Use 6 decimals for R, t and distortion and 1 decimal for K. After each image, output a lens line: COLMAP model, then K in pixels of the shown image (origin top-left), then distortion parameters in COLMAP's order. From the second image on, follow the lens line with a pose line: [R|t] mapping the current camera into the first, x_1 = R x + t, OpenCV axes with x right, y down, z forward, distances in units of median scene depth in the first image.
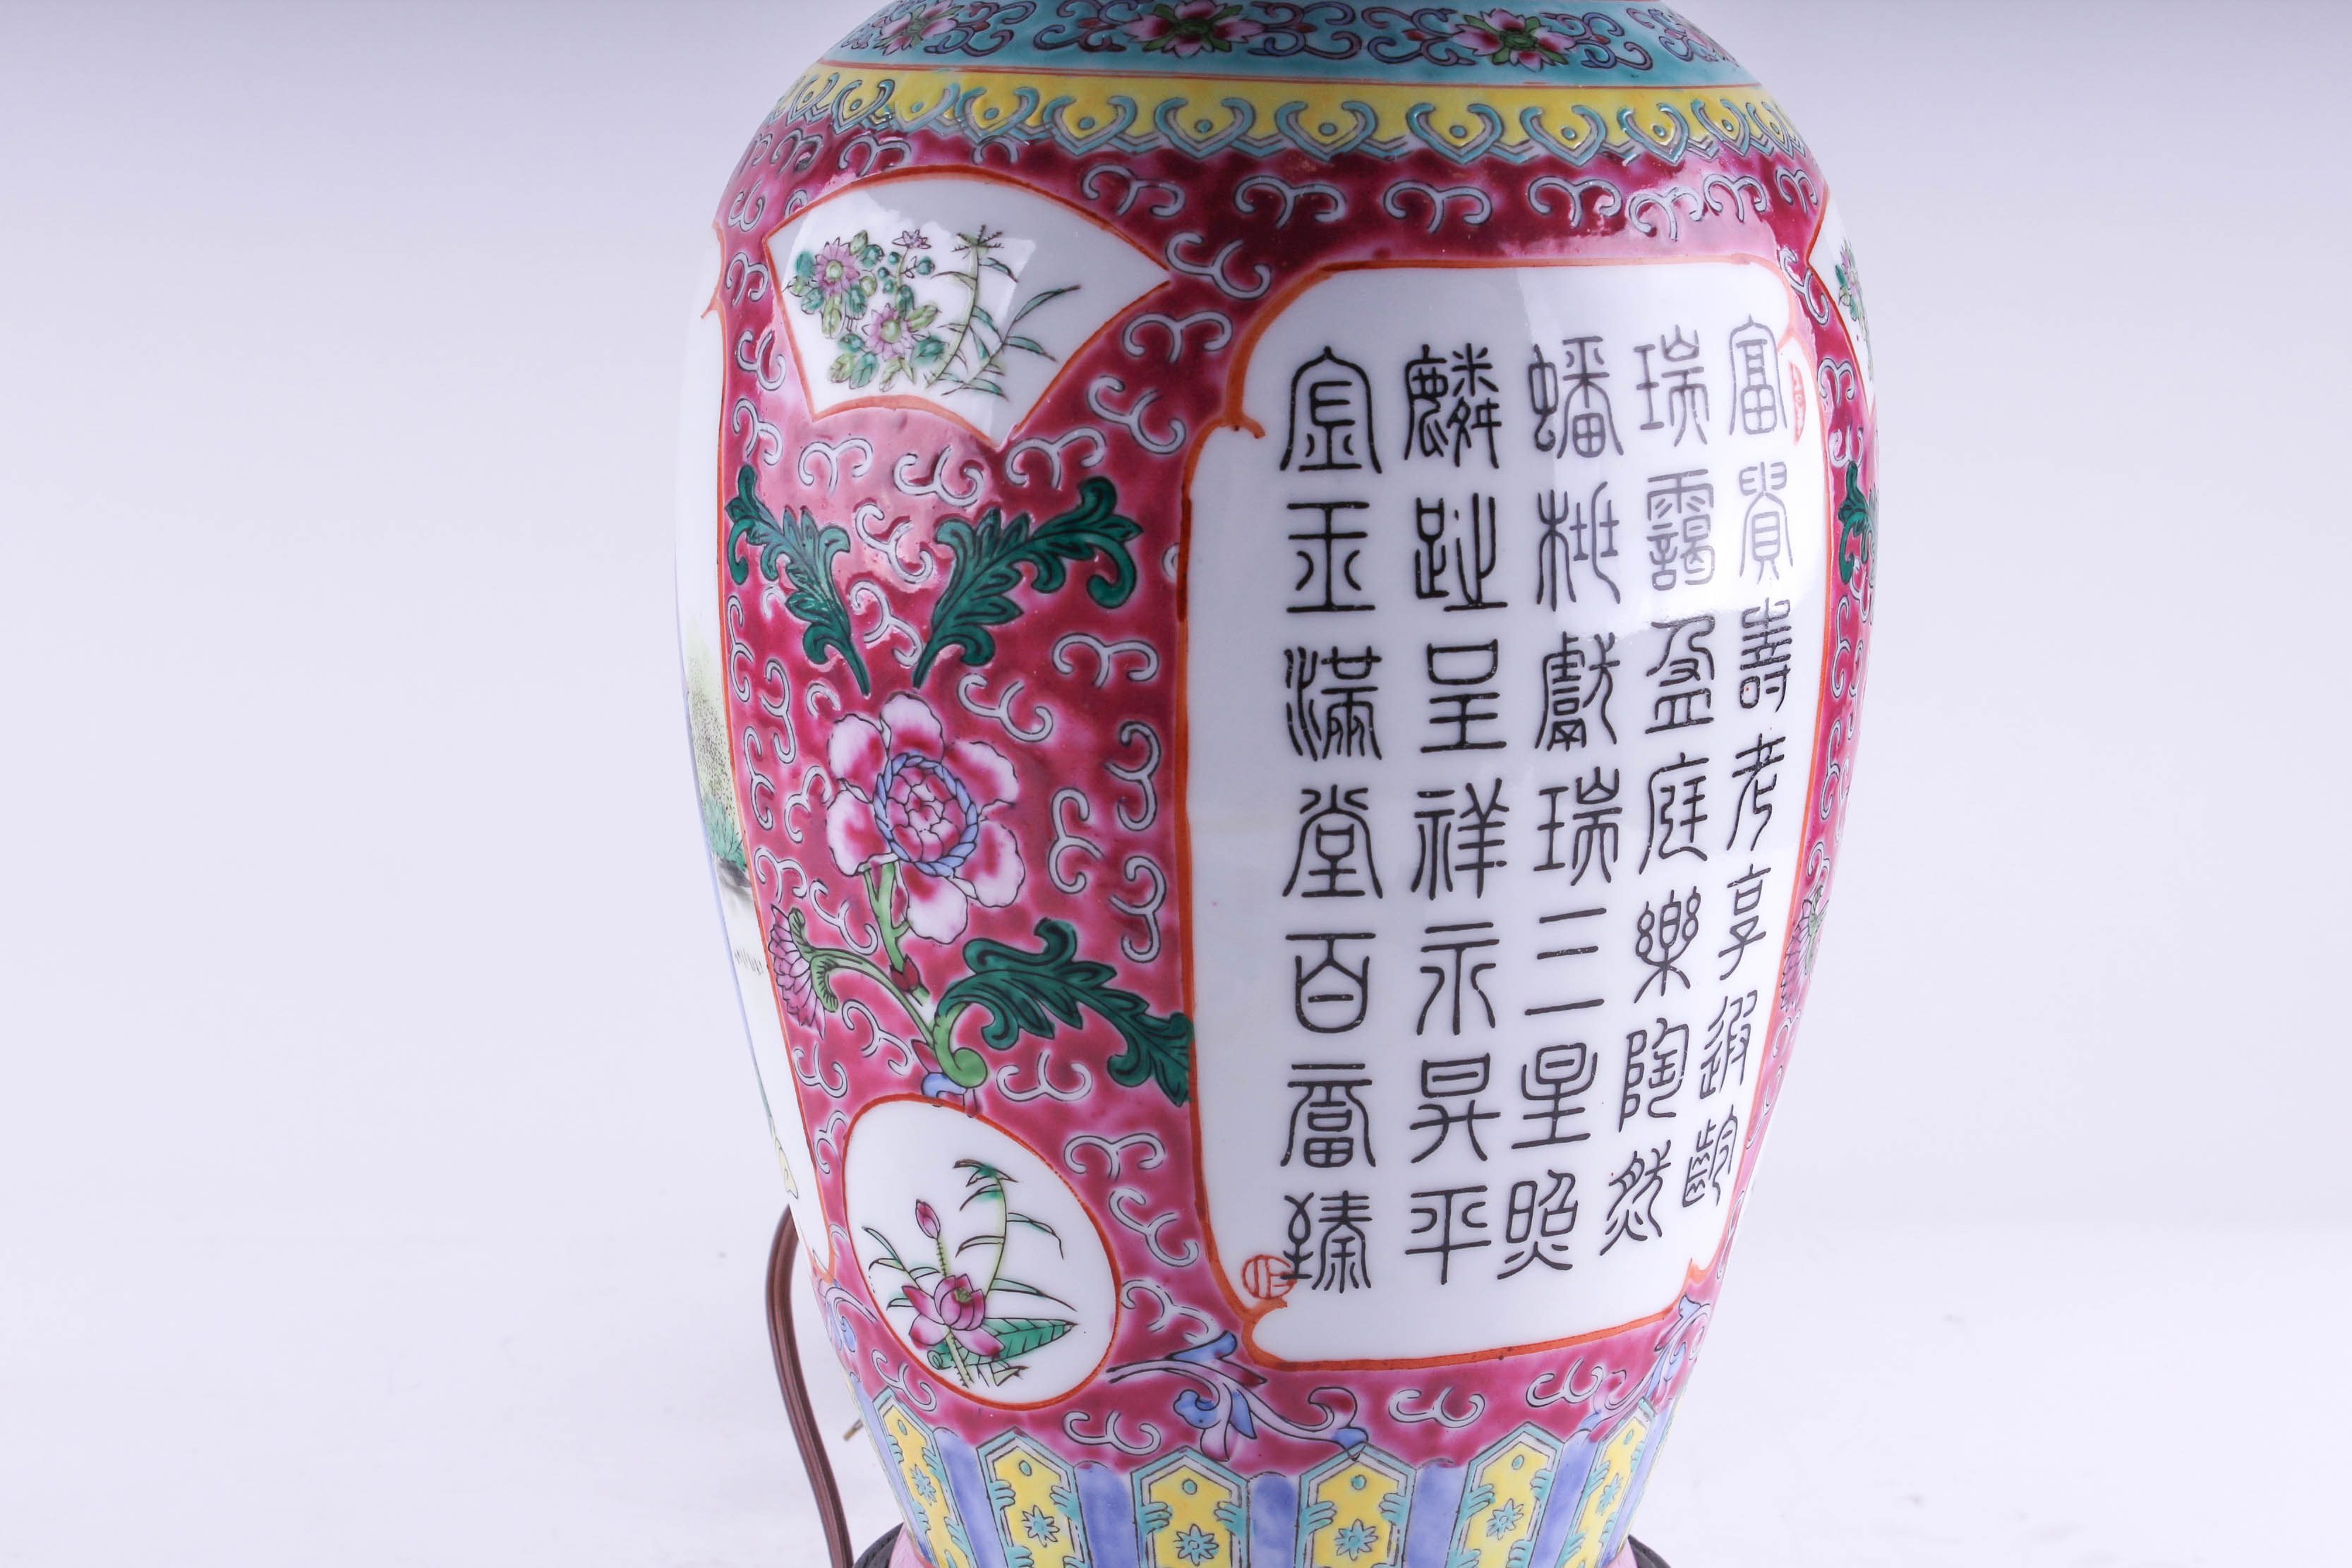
lens RADIAL K [[2951.5, 0, 1174.3], [0, 2951.5, 780.1], [0, 0, 1]] dist [0.046340, 0.000000]
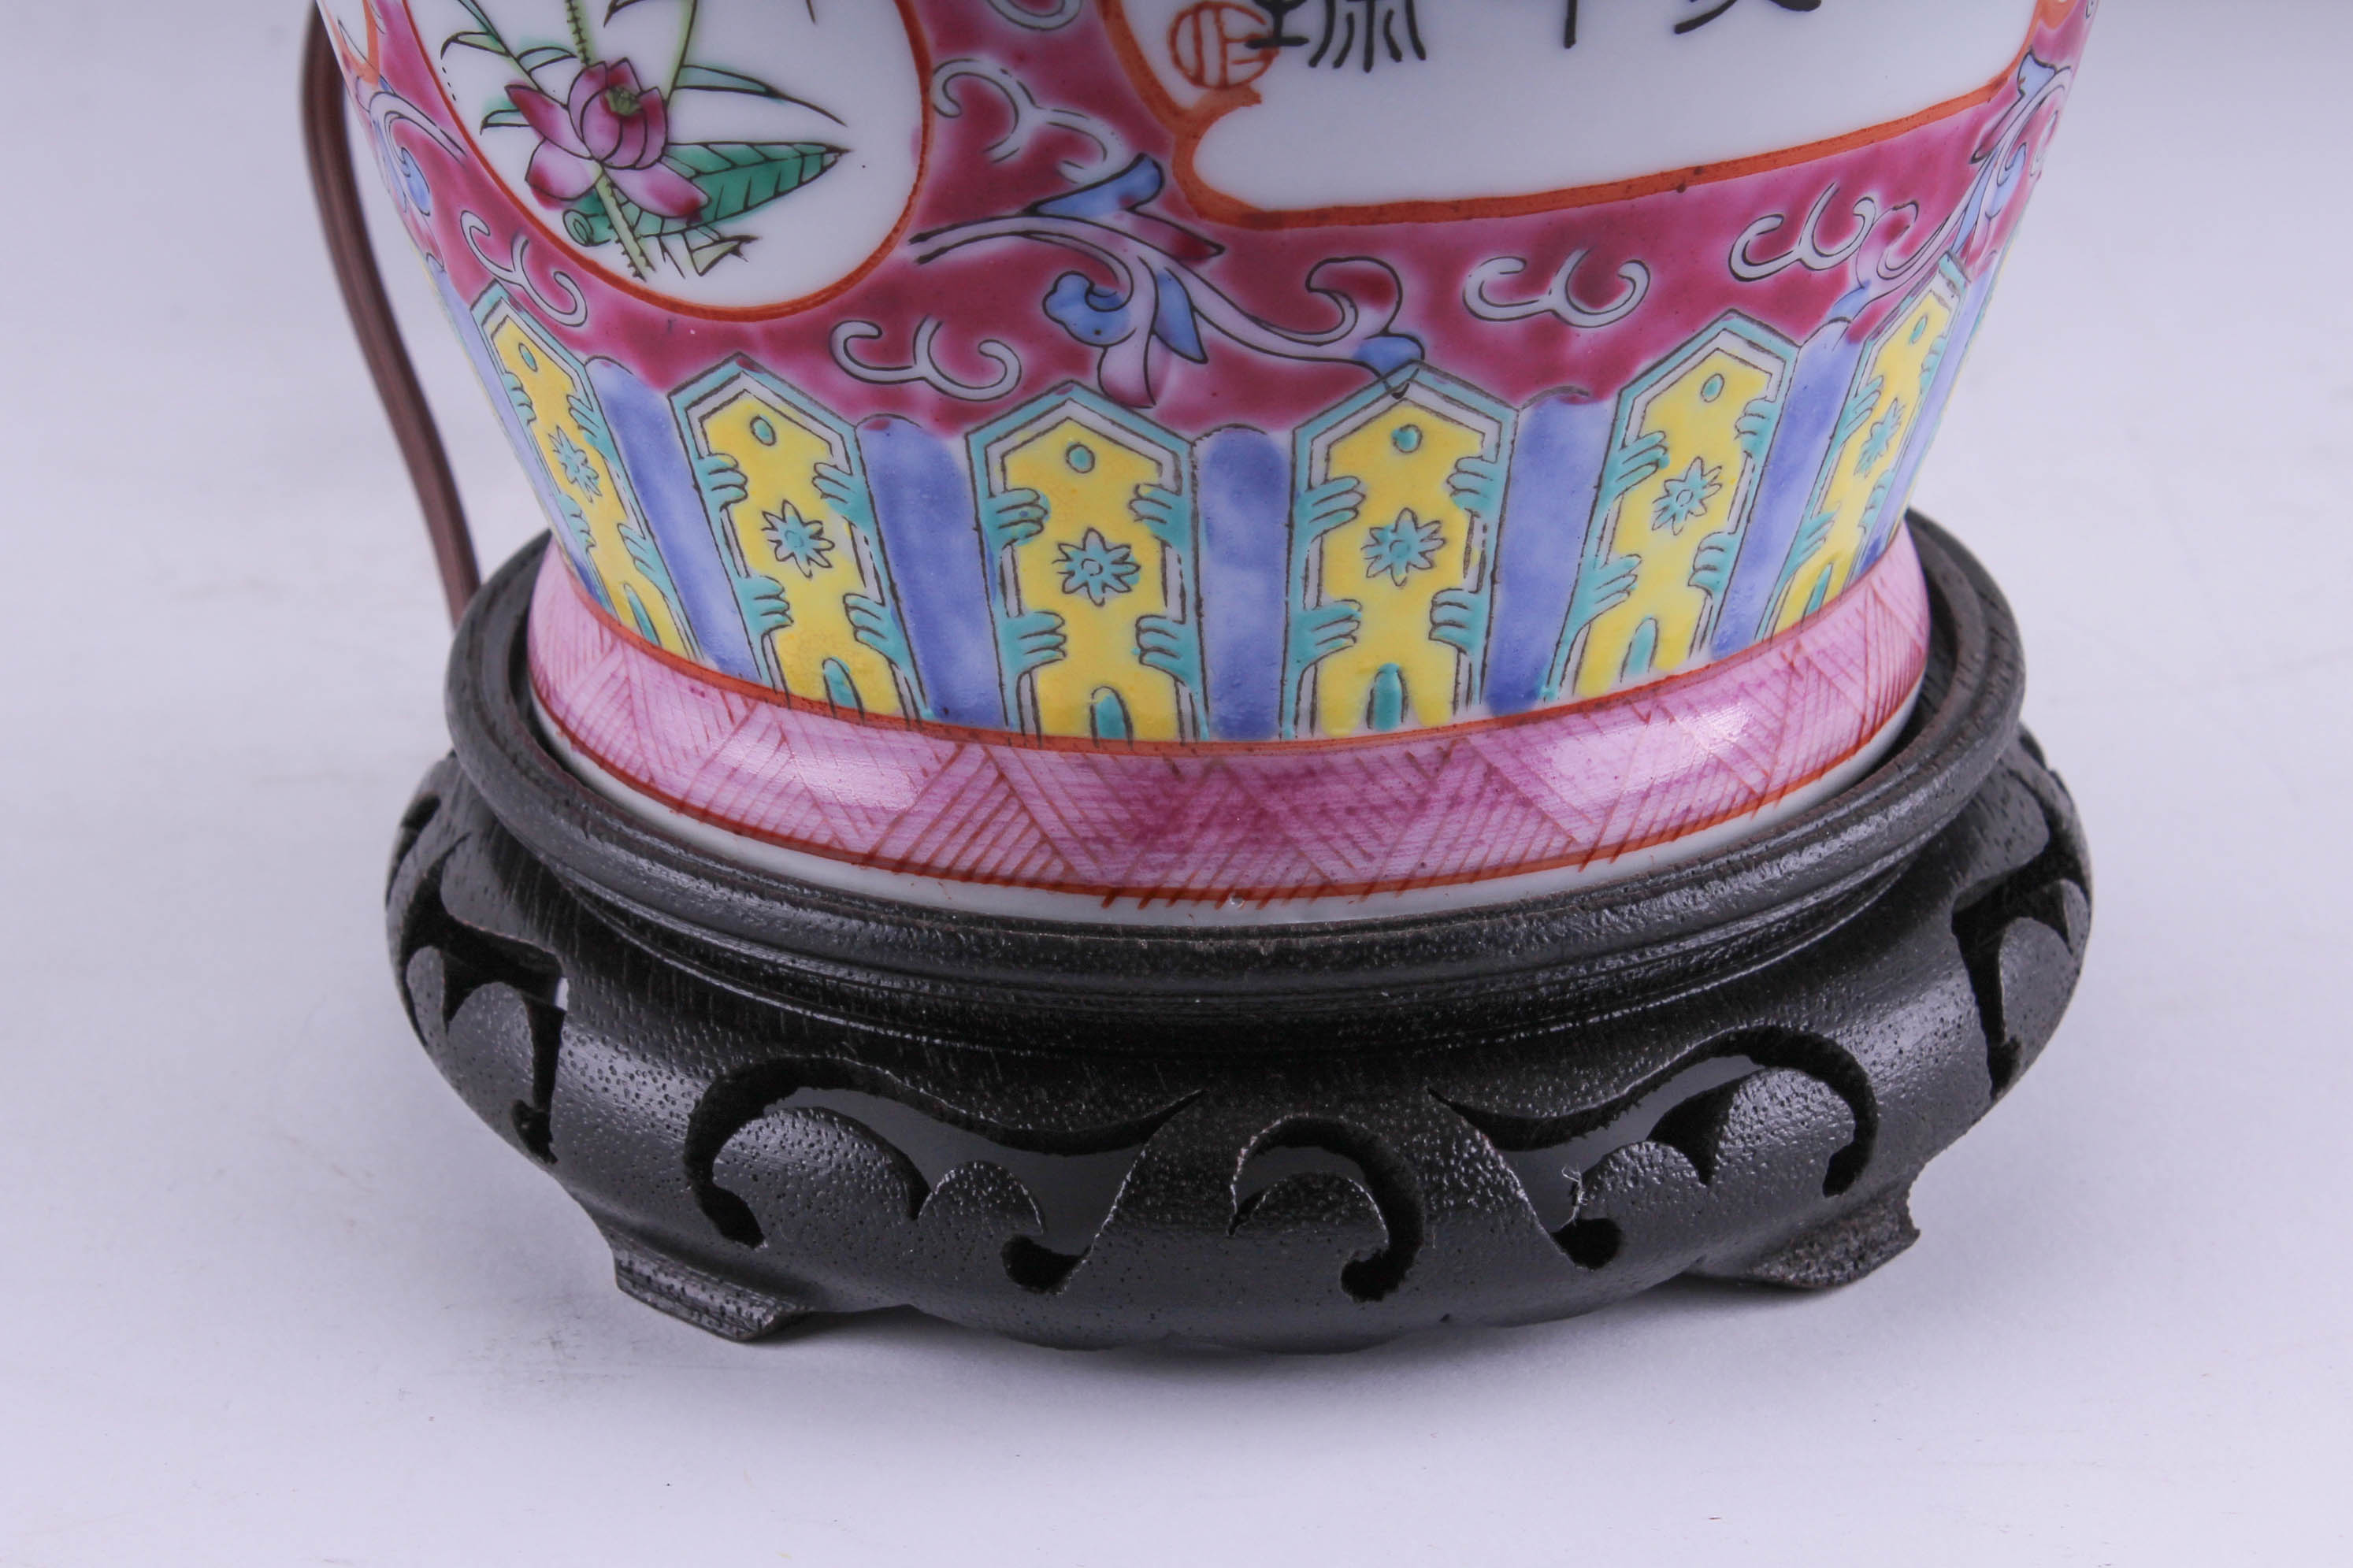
lens RADIAL K [[3431.9, 0, 1180.8], [0, 3431.9, 780.1], [0, 0, 1]] dist [0.032557, 0.000000]
pose [[0.999095, -0.037254, 0.020513, 0.008272], [0.027228, 0.930861, 0.364356, 0.072700], [-0.032669, -0.363468, 0.931034, 0.418171]]
